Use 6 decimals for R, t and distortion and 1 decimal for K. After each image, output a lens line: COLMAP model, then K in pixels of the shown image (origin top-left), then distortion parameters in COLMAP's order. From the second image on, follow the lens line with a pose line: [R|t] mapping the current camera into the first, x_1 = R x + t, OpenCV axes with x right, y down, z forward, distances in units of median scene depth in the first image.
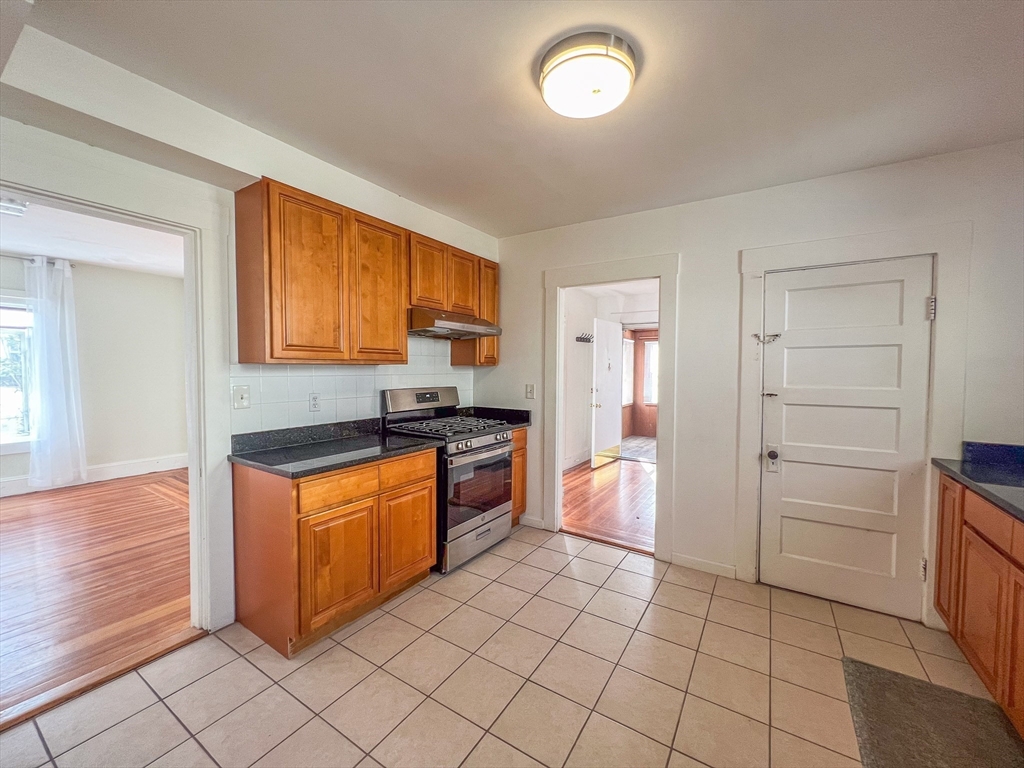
lens RADIAL K [[408.5, 0, 514.3], [0, 408.5, 384.6], [0, 0, 1]] dist [-0.001944, 0.000077]
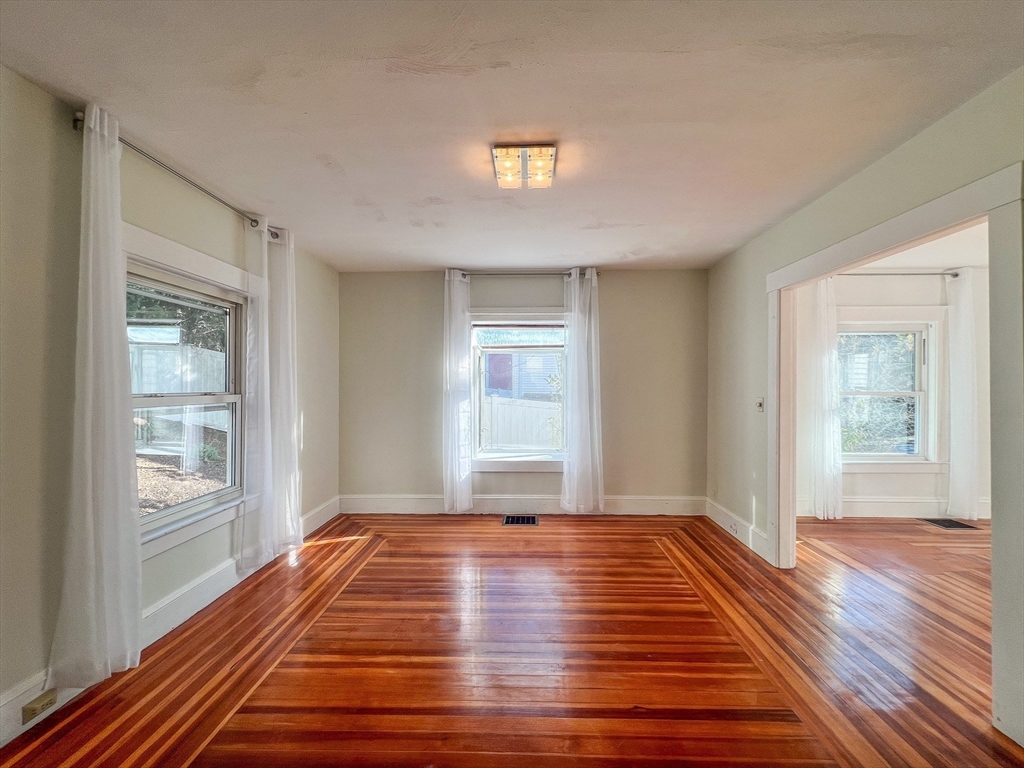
lens RADIAL K [[417.8, 0, 514.2], [0, 417.8, 386.5], [0, 0, 1]] dist [-0.002443, 0.000123]
pose [[0.517986, -0.003900, -0.855380, -0.489515], [-0.030269, 0.999280, -0.022886, -0.014394], [0.854853, 0.037746, 0.517495, 0.466020]]
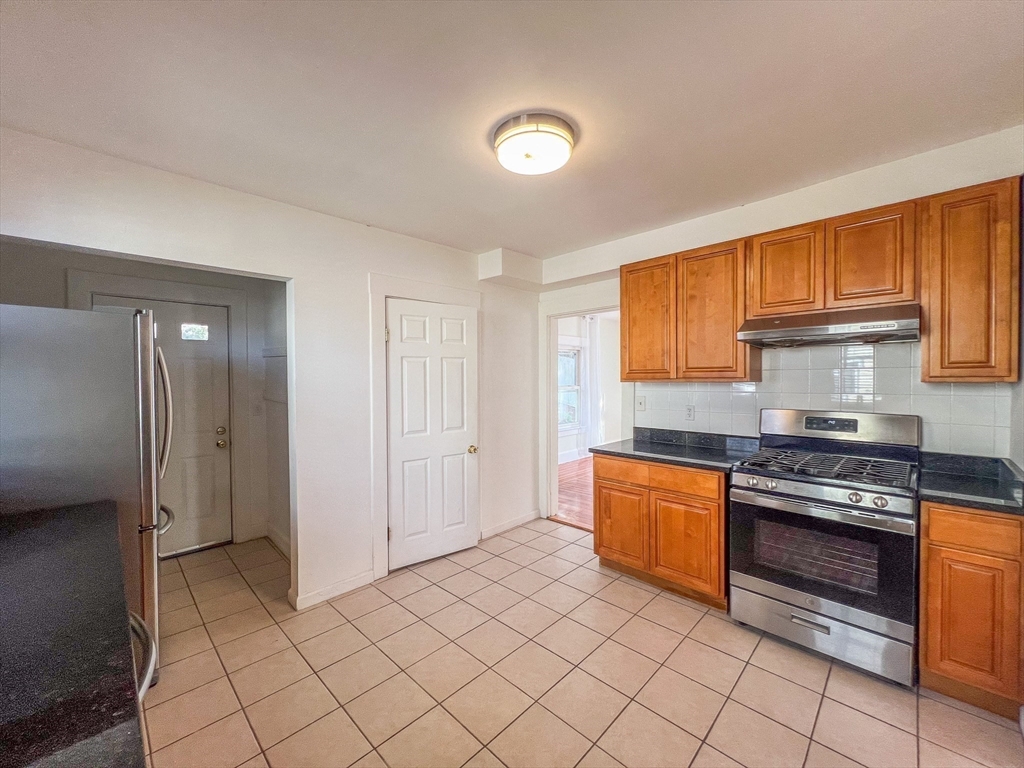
lens RADIAL K [[408.5, 0, 514.3], [0, 408.5, 384.6], [0, 0, 1]] dist [-0.001944, 0.000077]
pose [[-0.205630, 0.010987, -0.978568, 0.593261], [-0.030884, 0.999366, 0.017710, -0.034112], [0.978142, 0.033864, -0.205161, 0.530635]]
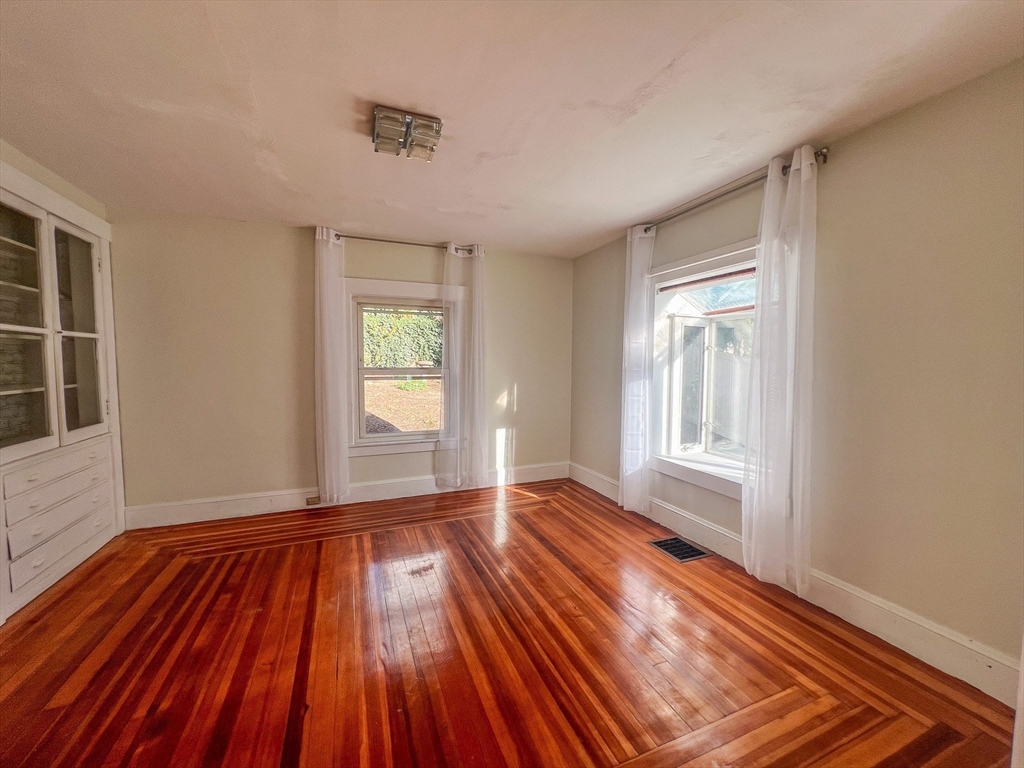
lens RADIAL K [[408.5, 0, 514.3], [0, 408.5, 384.6], [0, 0, 1]] dist [-0.001944, 0.000077]
pose [[-0.573190, 0.041438, -0.818374, -0.612235], [-0.038927, 0.996216, 0.077708, -0.056677], [0.818498, 0.076398, -0.569407, 1.282077]]
